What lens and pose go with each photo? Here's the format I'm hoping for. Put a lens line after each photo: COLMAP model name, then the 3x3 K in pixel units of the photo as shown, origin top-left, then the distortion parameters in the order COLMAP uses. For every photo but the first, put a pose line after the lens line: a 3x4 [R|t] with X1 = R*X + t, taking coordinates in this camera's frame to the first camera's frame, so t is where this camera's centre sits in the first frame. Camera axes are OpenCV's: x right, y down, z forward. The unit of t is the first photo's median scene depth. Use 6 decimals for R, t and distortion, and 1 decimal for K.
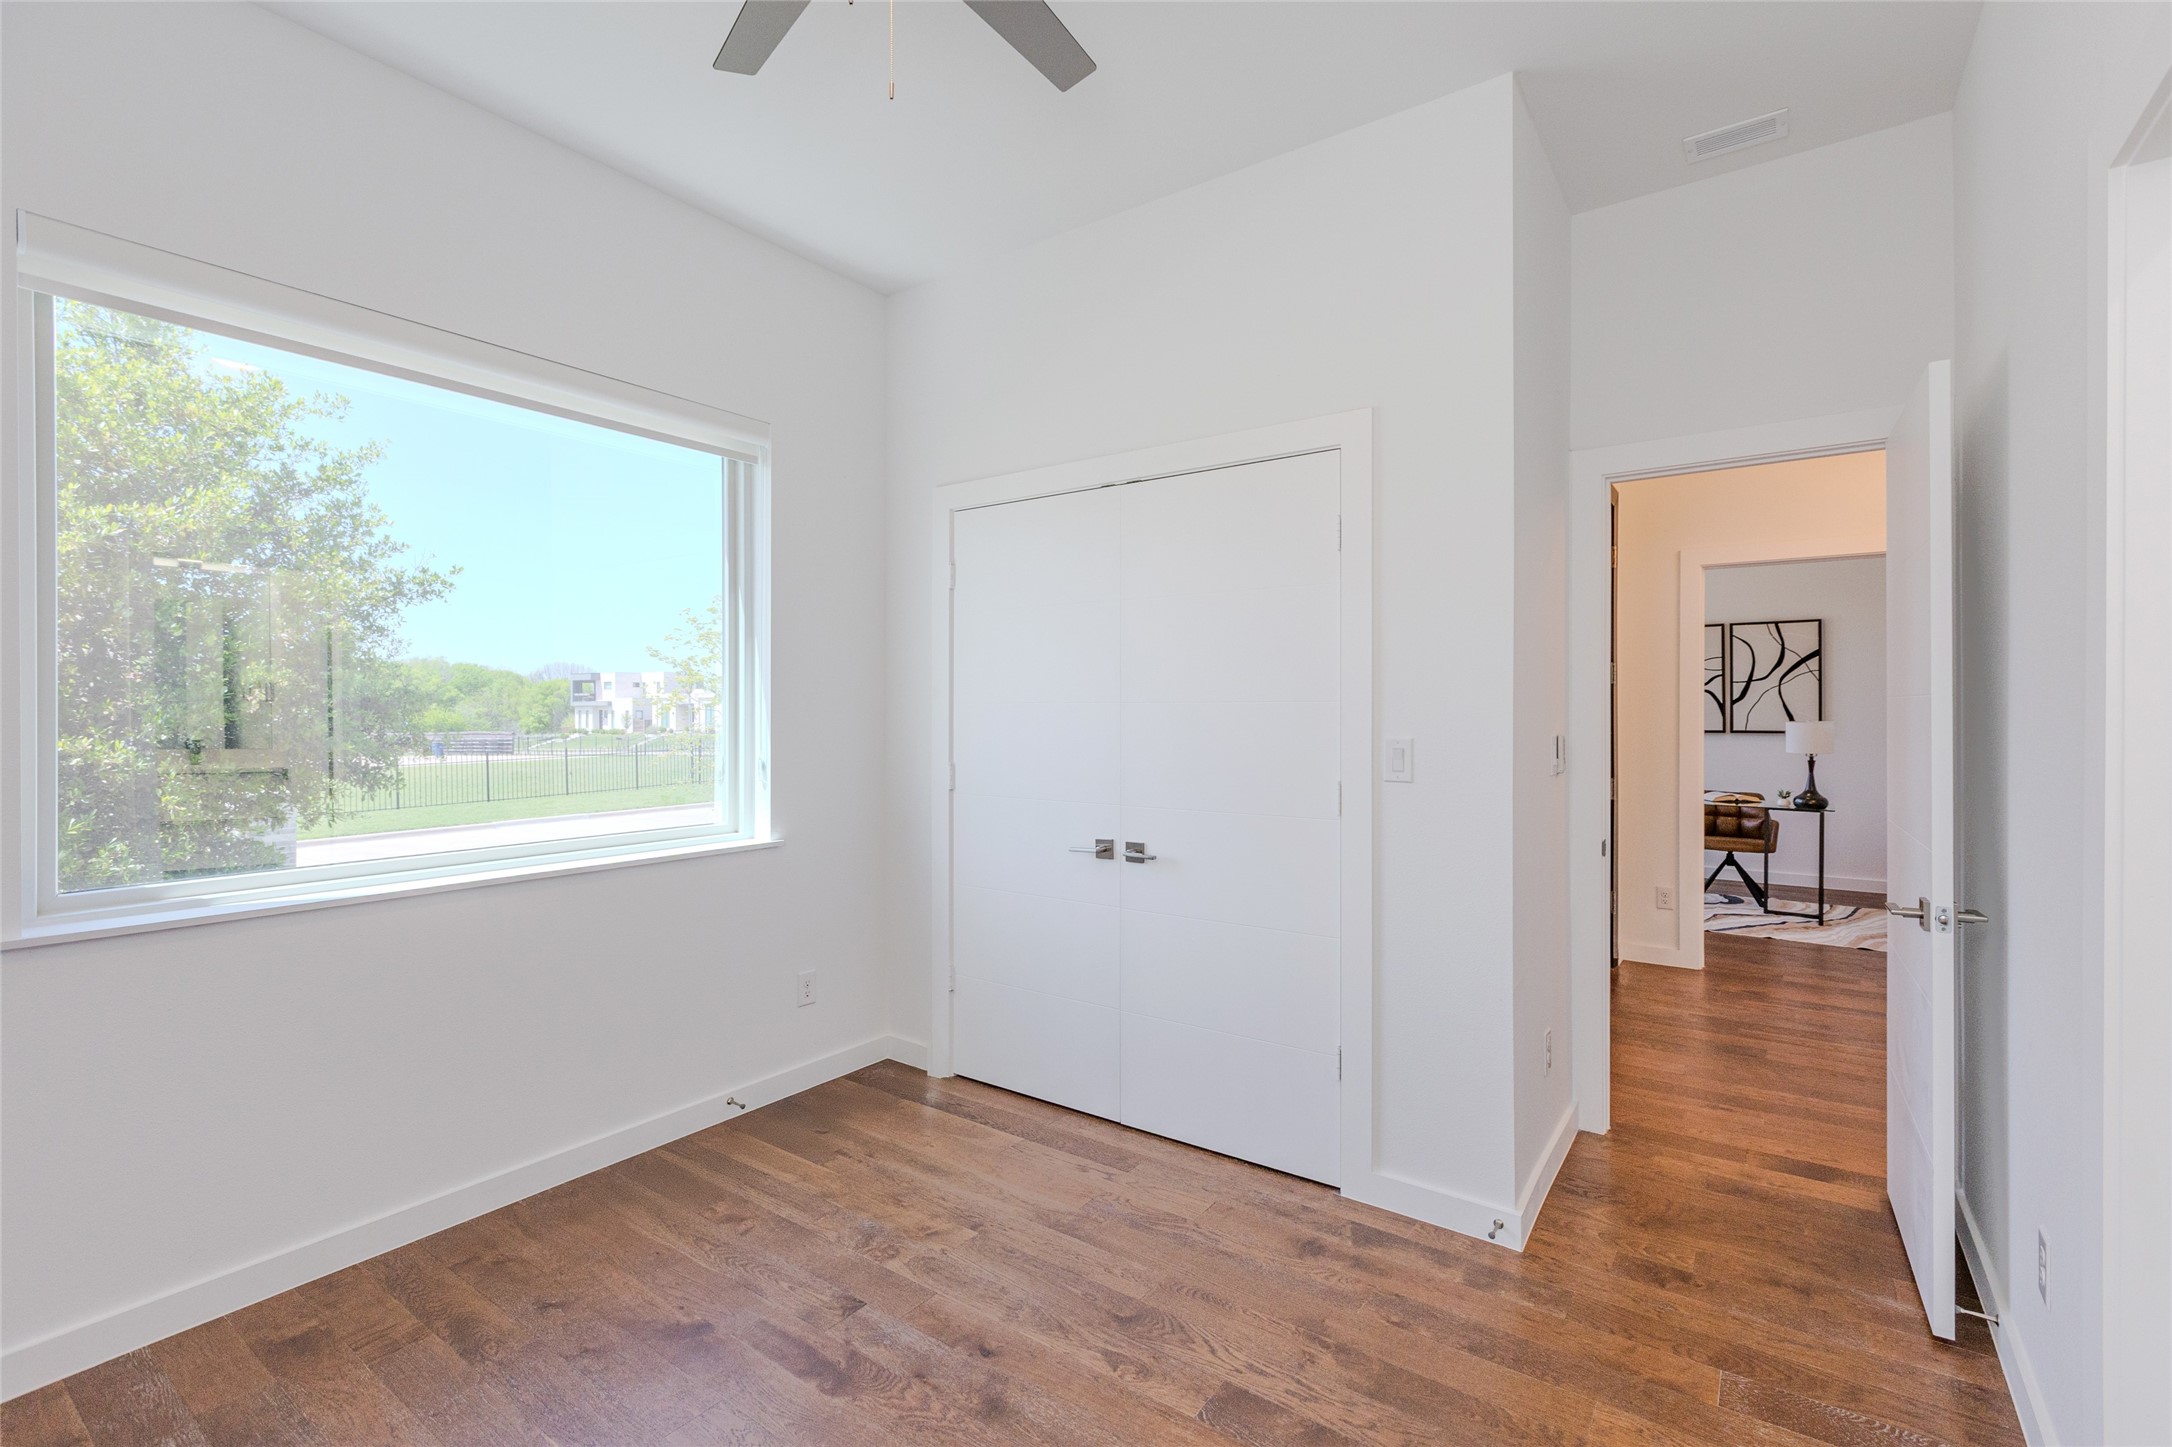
lens RADIAL K [[968.5, 0, 1097.5], [0, 968.5, 724.7], [0, 0, 1]] dist [0.000288, 0.000812]
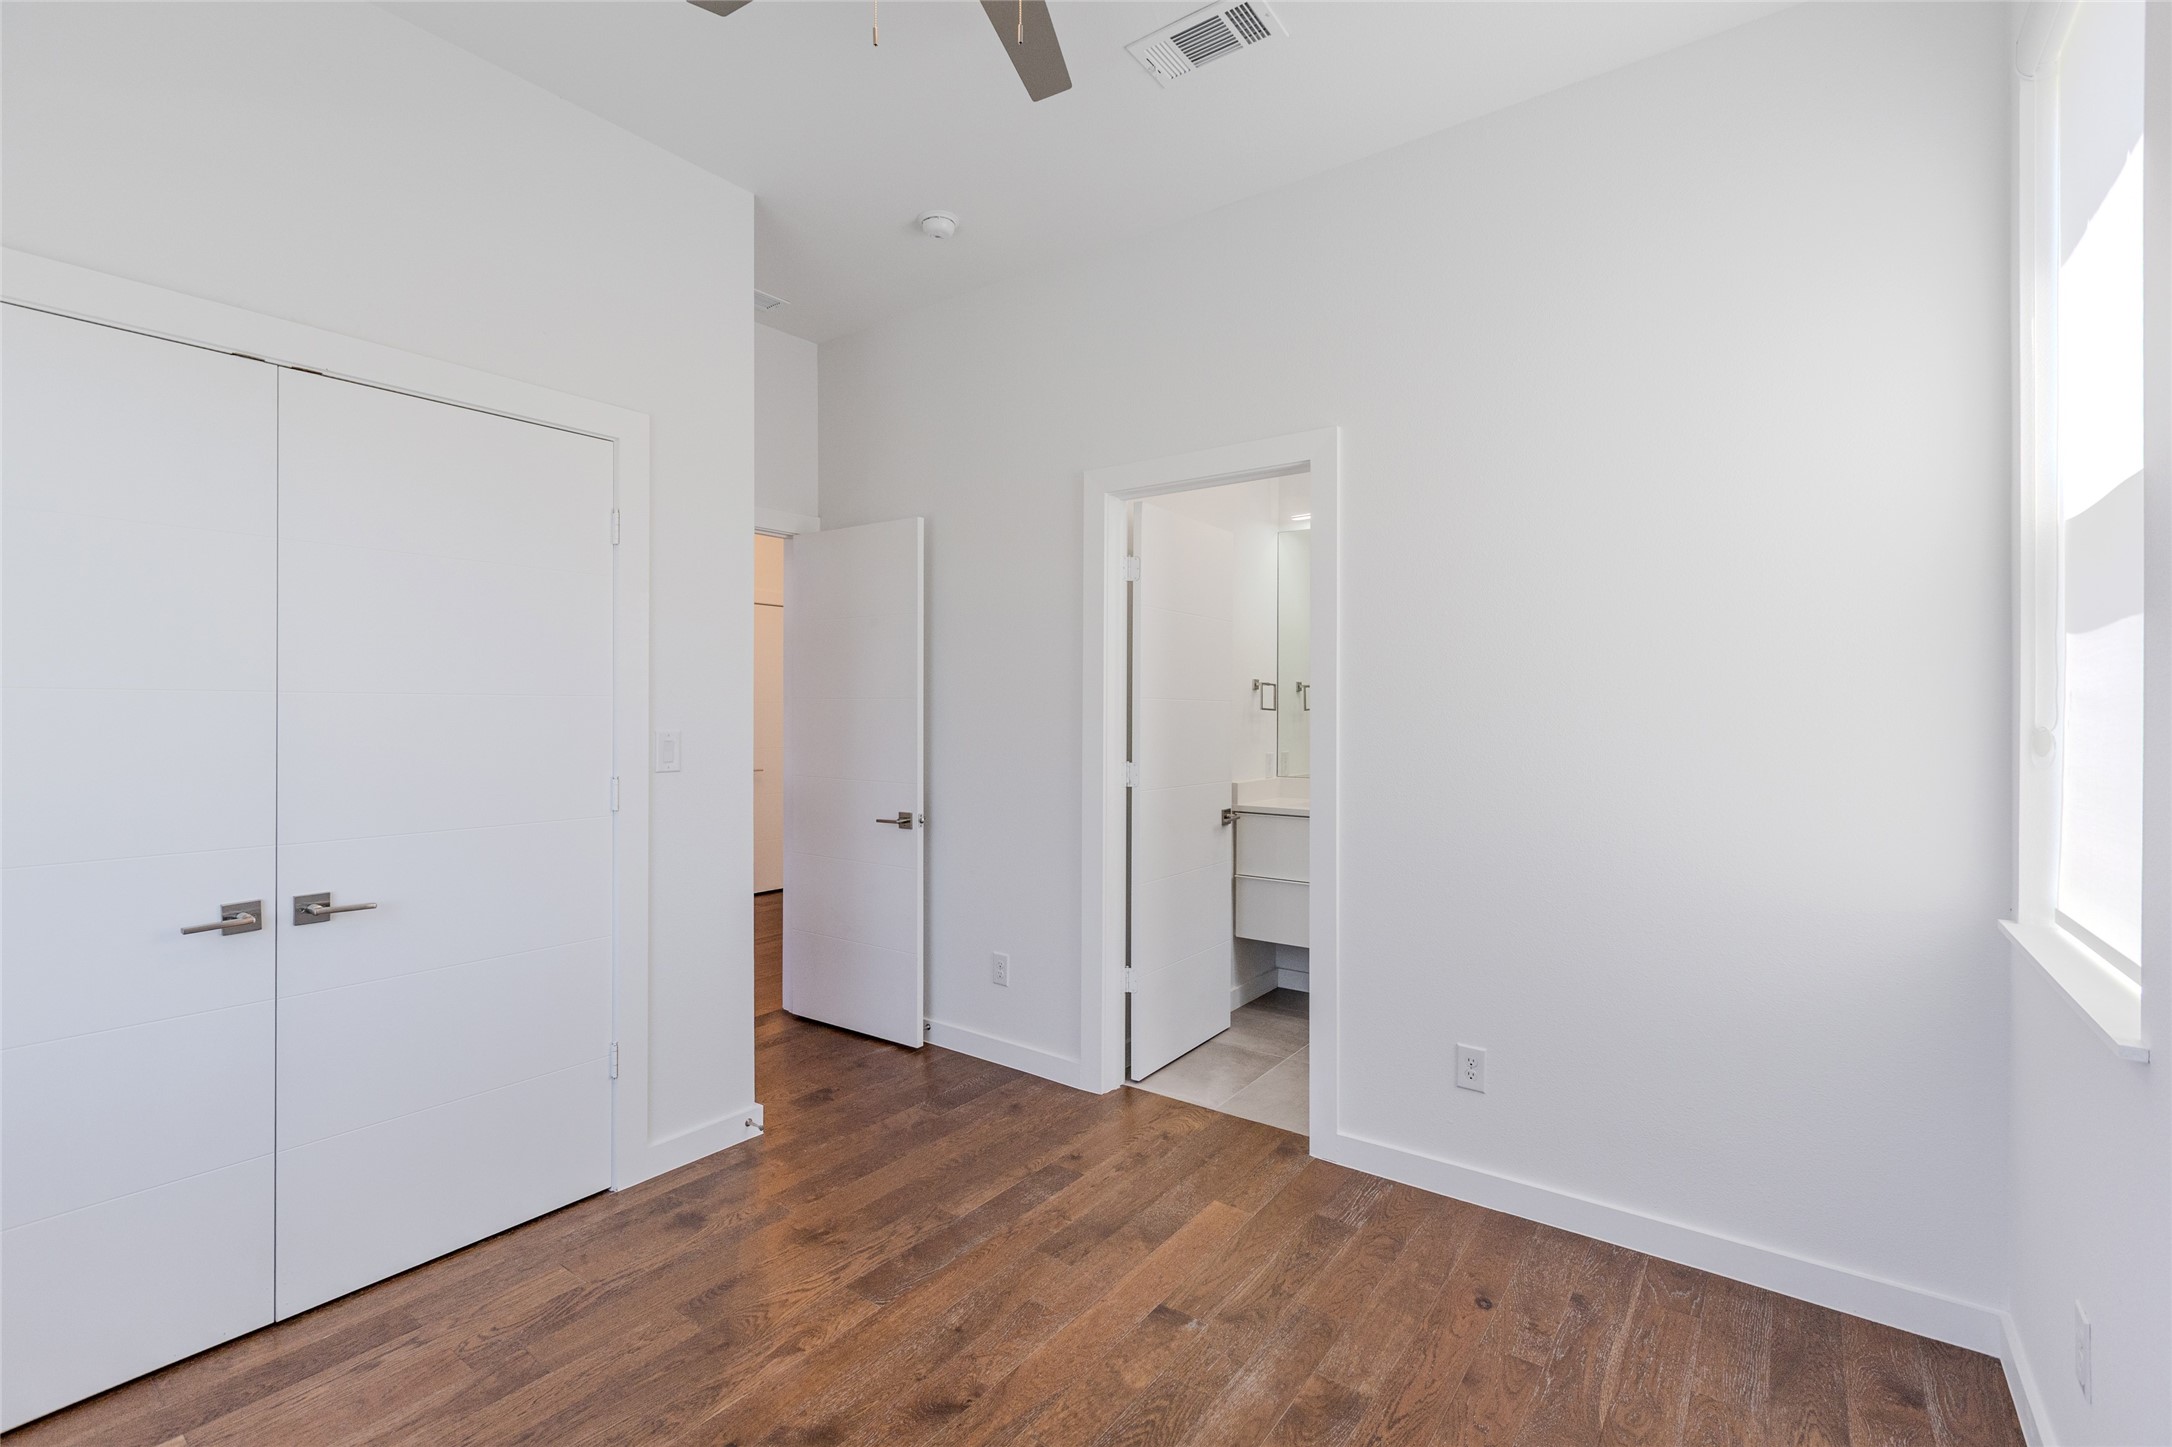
lens RADIAL K [[968.5, 0, 1077.6], [0, 968.5, 720.2], [0, 0, 1]] dist [0.000288, 0.000812]
pose [[0.015792, -0.012107, 0.999802, -0.803667], [0.008139, 0.999895, 0.011980, -0.008130], [-0.999842, 0.007949, 0.015889, 0.555439]]
